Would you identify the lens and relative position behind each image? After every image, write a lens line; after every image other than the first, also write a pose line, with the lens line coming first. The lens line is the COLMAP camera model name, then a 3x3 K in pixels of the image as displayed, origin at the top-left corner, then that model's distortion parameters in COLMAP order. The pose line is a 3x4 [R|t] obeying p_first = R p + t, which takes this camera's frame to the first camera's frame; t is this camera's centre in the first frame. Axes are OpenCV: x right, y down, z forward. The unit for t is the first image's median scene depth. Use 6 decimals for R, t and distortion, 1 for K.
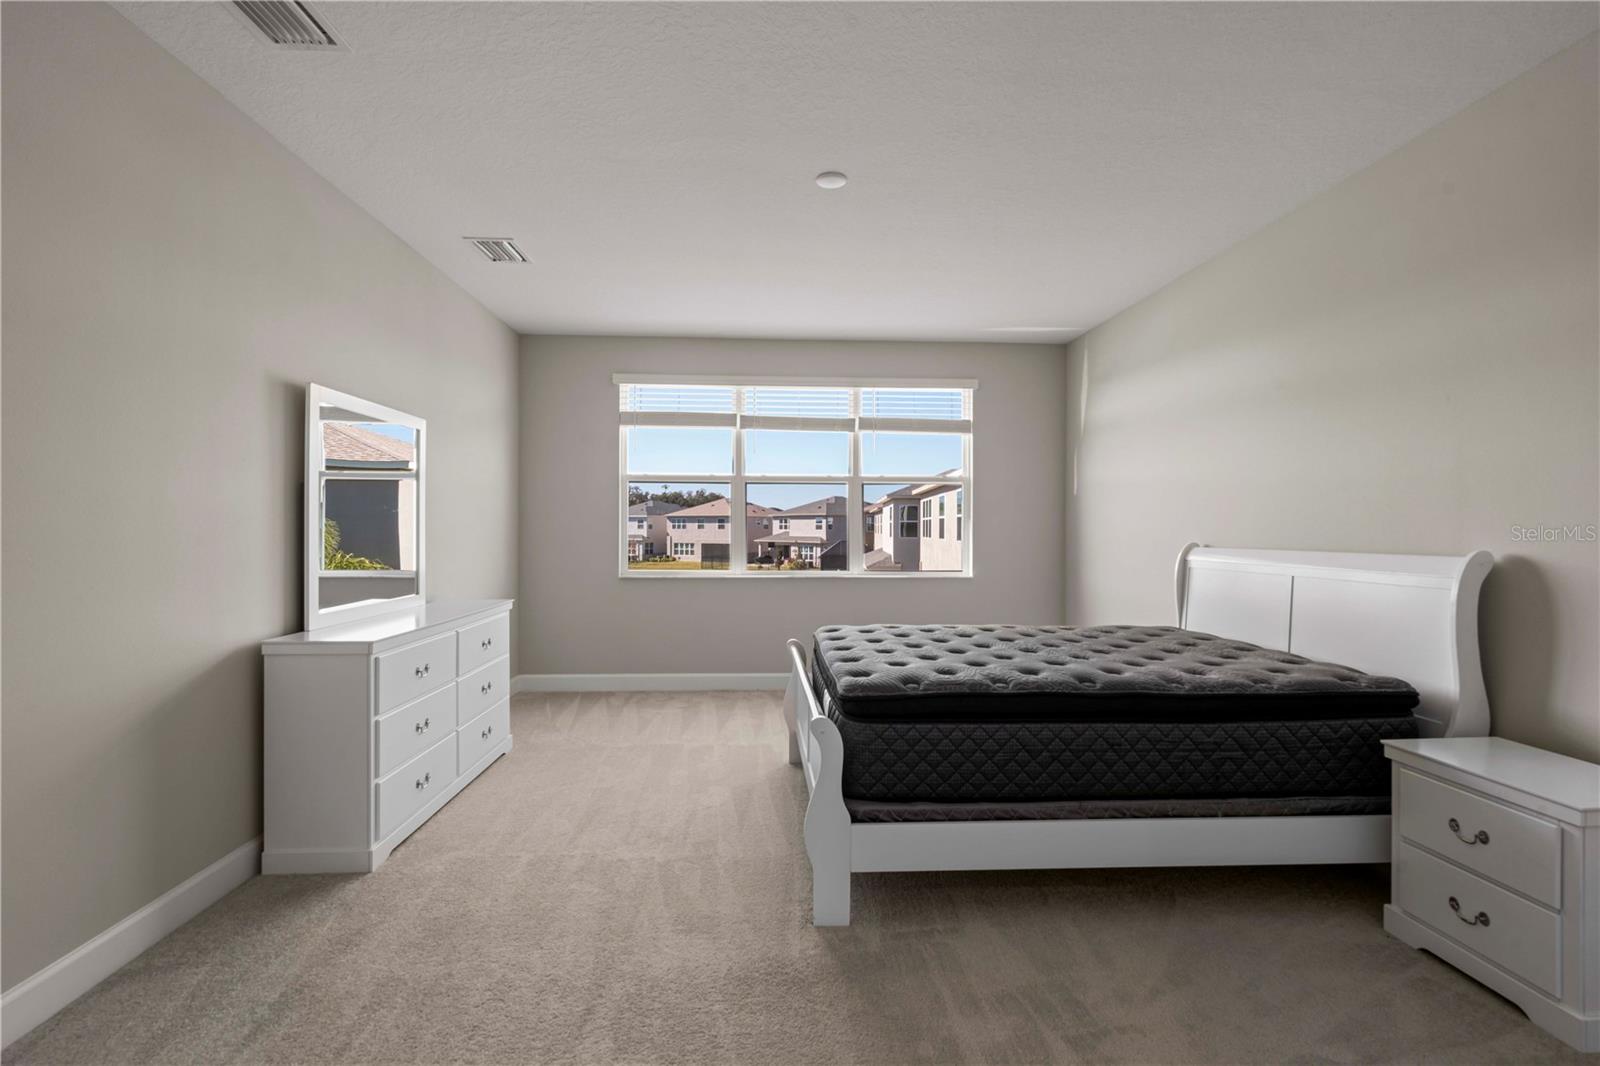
lens RADIAL K [[723.4, 0, 806.8], [0, 723.4, 533.4], [0, 0, 1]] dist [-0.002949, 0.000445]
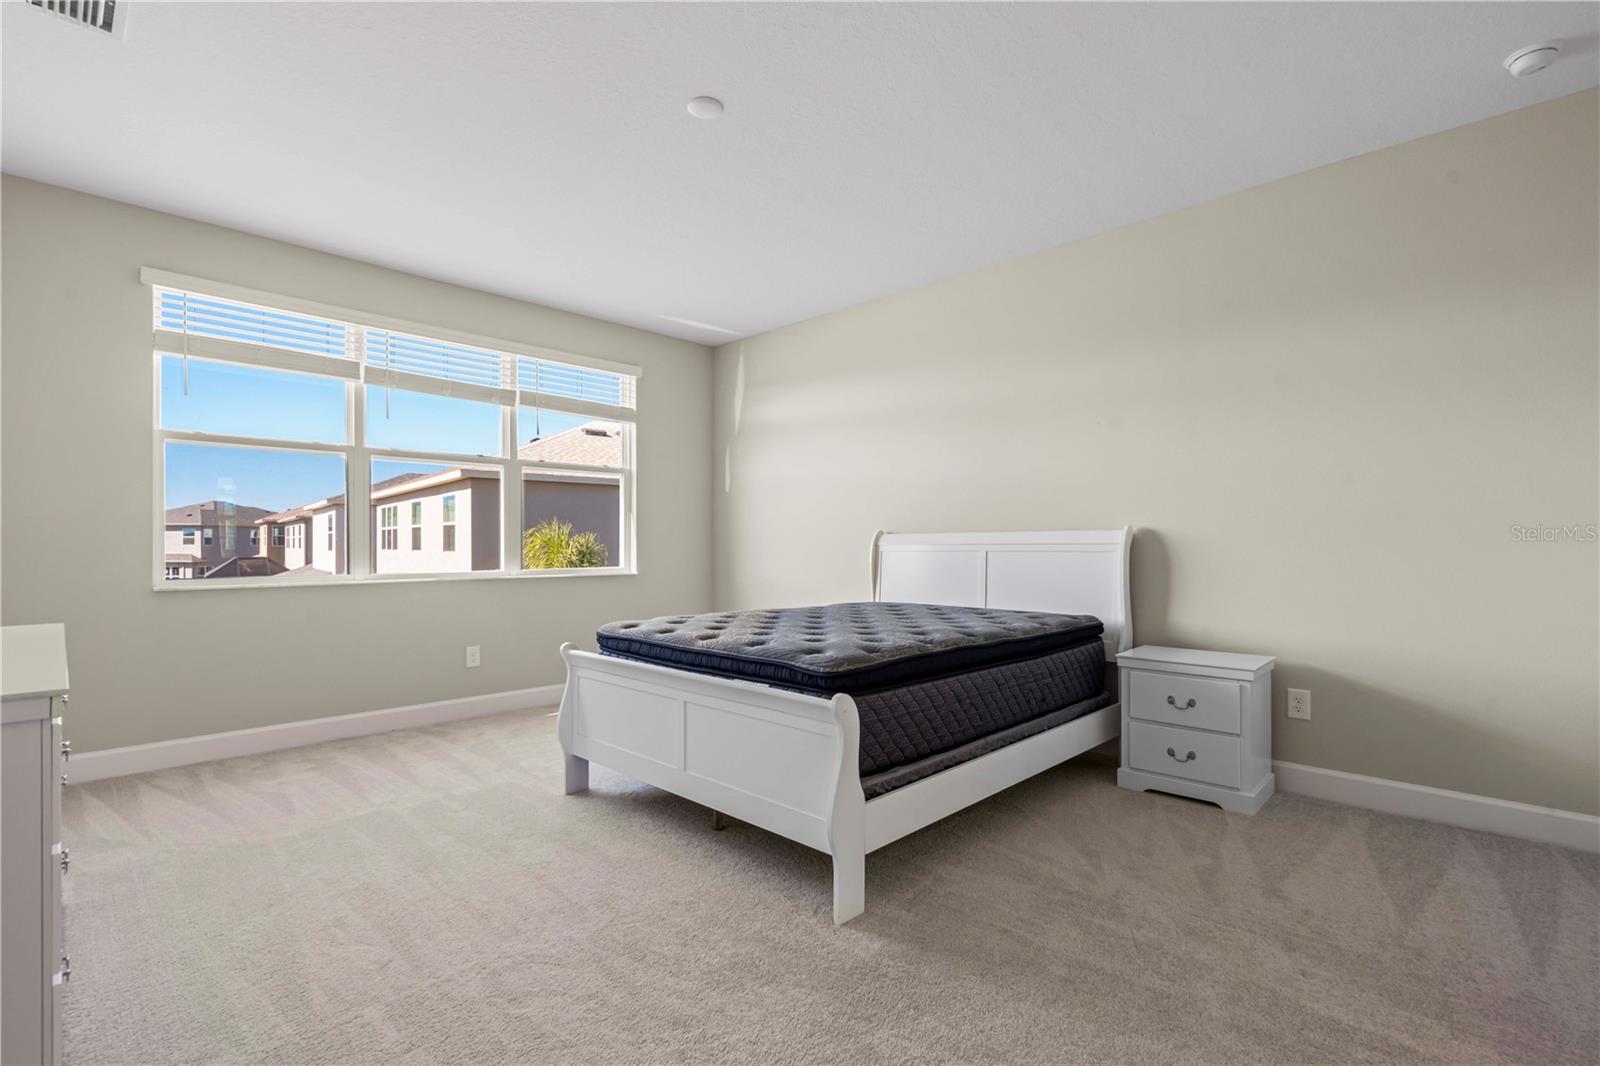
lens RADIAL K [[723.4, 0, 832.7], [0, 723.4, 543.2], [0, 0, 1]] dist [-0.002949, 0.000445]
pose [[0.738227, -0.007223, 0.674514, -0.413832], [0.009431, 0.999955, 0.000385, 0.041570], [-0.674486, 0.006077, 0.738262, 0.224299]]
